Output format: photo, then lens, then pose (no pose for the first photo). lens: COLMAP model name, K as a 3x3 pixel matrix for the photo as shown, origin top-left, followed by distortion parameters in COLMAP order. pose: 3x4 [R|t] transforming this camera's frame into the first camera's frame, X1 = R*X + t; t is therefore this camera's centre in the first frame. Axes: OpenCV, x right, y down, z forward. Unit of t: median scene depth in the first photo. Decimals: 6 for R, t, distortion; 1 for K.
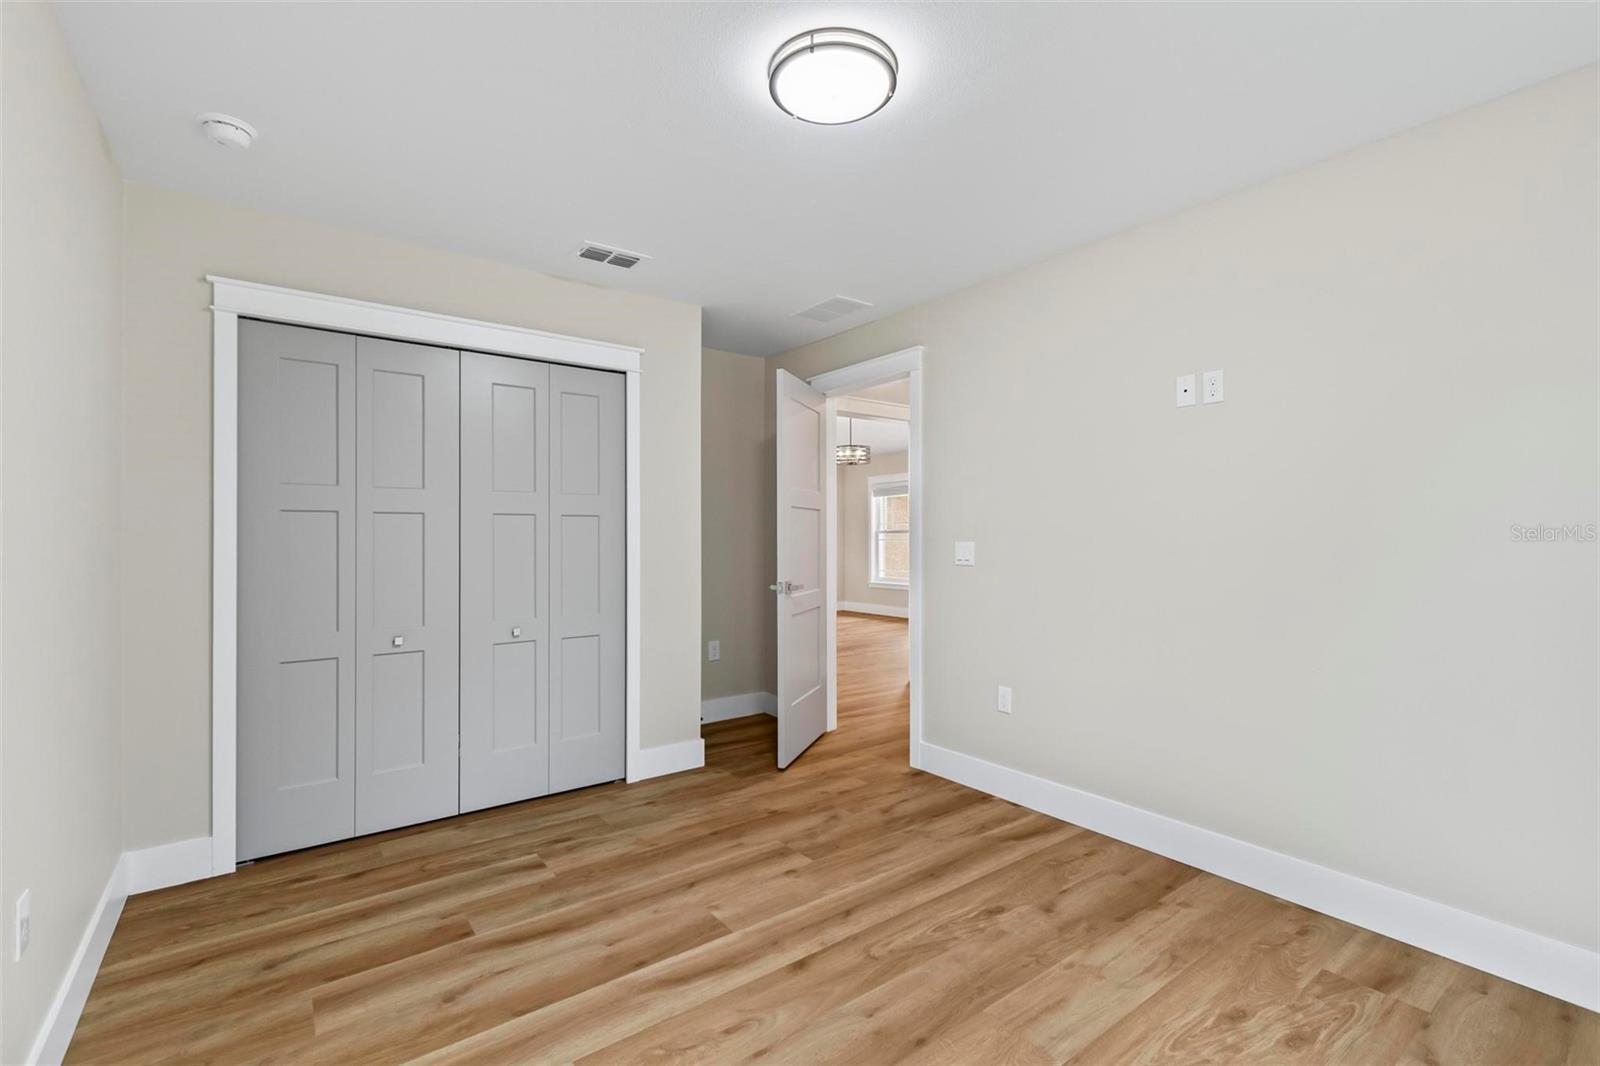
lens RADIAL K [[708.4, 0, 801.8], [0, 708.4, 535.2], [0, 0, 1]] dist [0.002500, 0.000233]
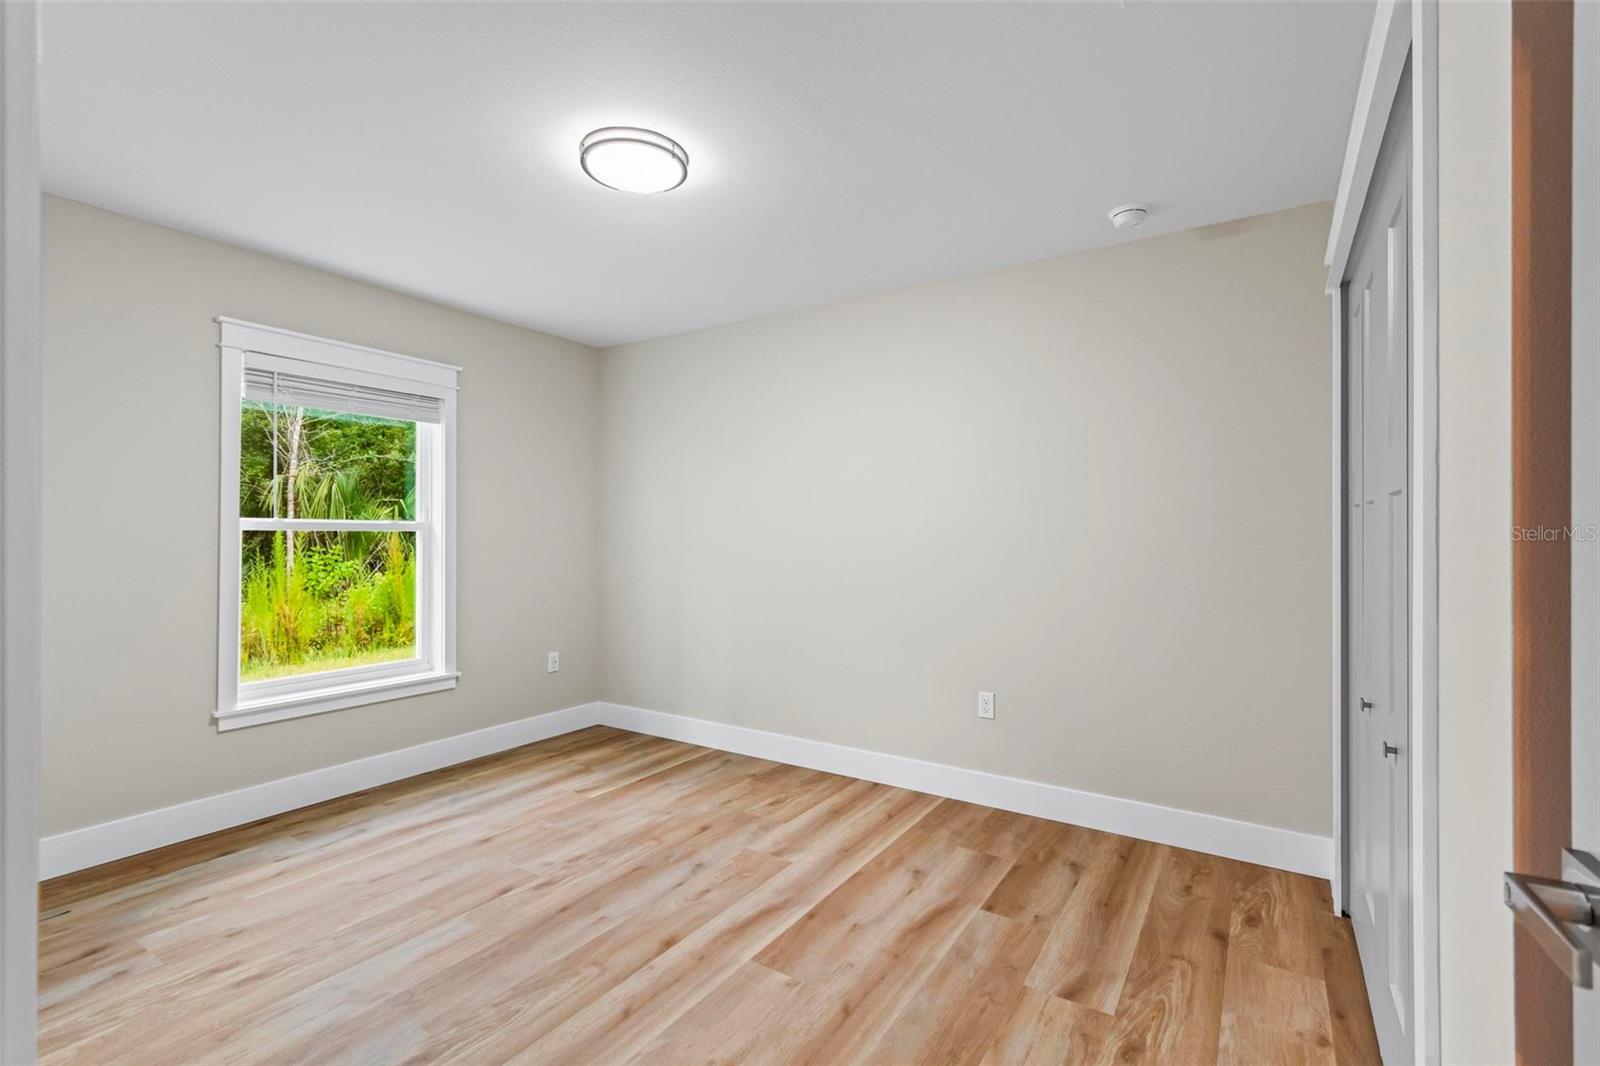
lens RADIAL K [[708.4, 0, 802.1], [0, 708.4, 525.5], [0, 0, 1]] dist [0.002500, 0.000233]
pose [[-0.940122, -0.006292, -0.340780, 0.165025], [-0.002460, 0.999929, -0.011676, -0.003675], [0.340830, -0.010138, -0.940070, 1.946406]]
